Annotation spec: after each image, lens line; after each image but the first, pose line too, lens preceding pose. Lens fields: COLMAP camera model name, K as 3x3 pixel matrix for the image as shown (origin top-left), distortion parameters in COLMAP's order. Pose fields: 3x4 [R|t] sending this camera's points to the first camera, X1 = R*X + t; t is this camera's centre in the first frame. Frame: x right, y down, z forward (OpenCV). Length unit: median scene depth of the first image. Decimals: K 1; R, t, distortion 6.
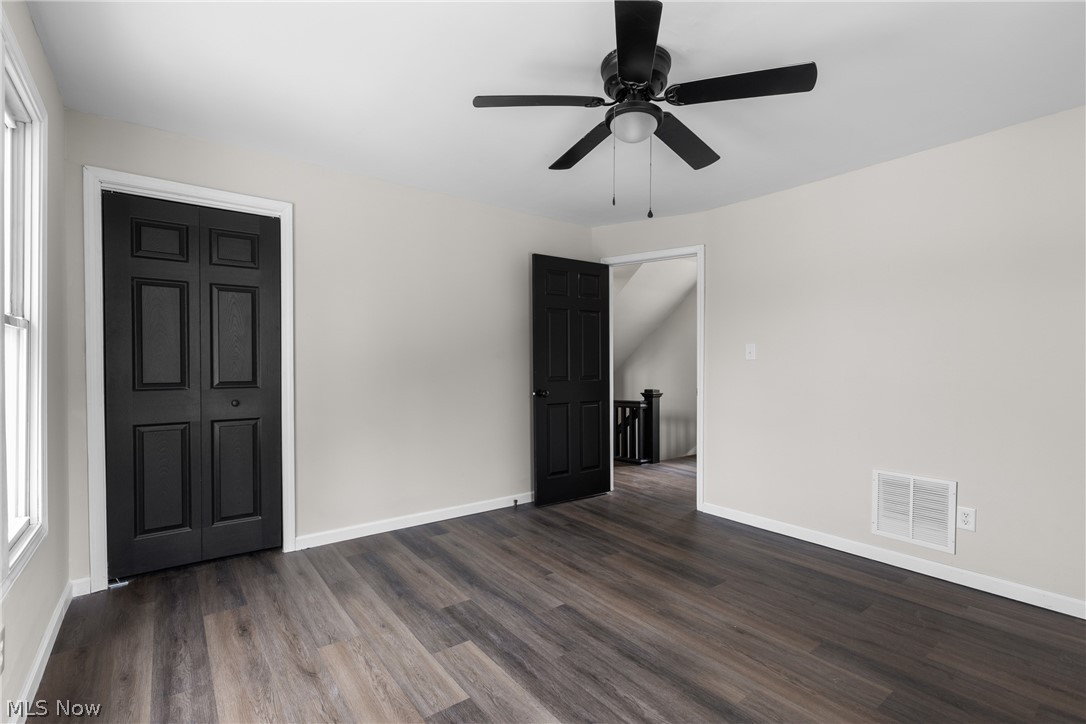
lens RADIAL K [[490.3, 0, 542.3], [0, 490.3, 368.0], [0, 0, 1]] dist [0.013646, -0.000264]
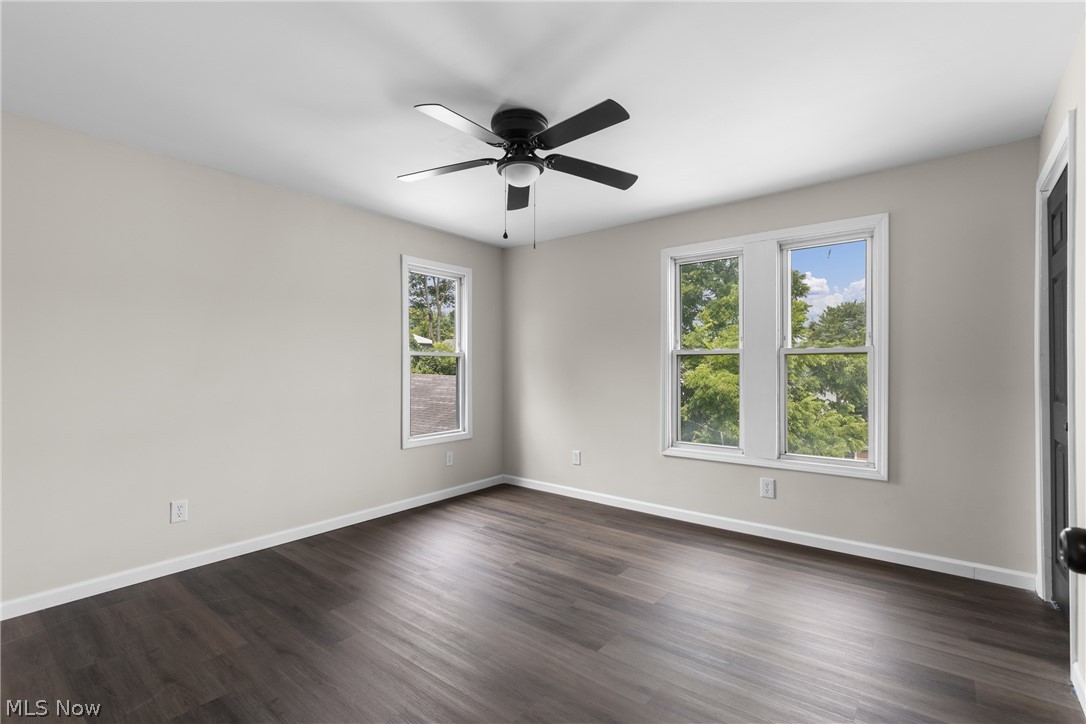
lens RADIAL K [[490.3, 0, 542.3], [0, 490.3, 368.0], [0, 0, 1]] dist [0.013646, -0.000264]
pose [[-0.970150, -0.003942, -0.242473, 0.395545], [-0.006620, 0.999926, 0.010228, -0.023351], [0.242415, 0.011528, -0.970104, 2.044553]]
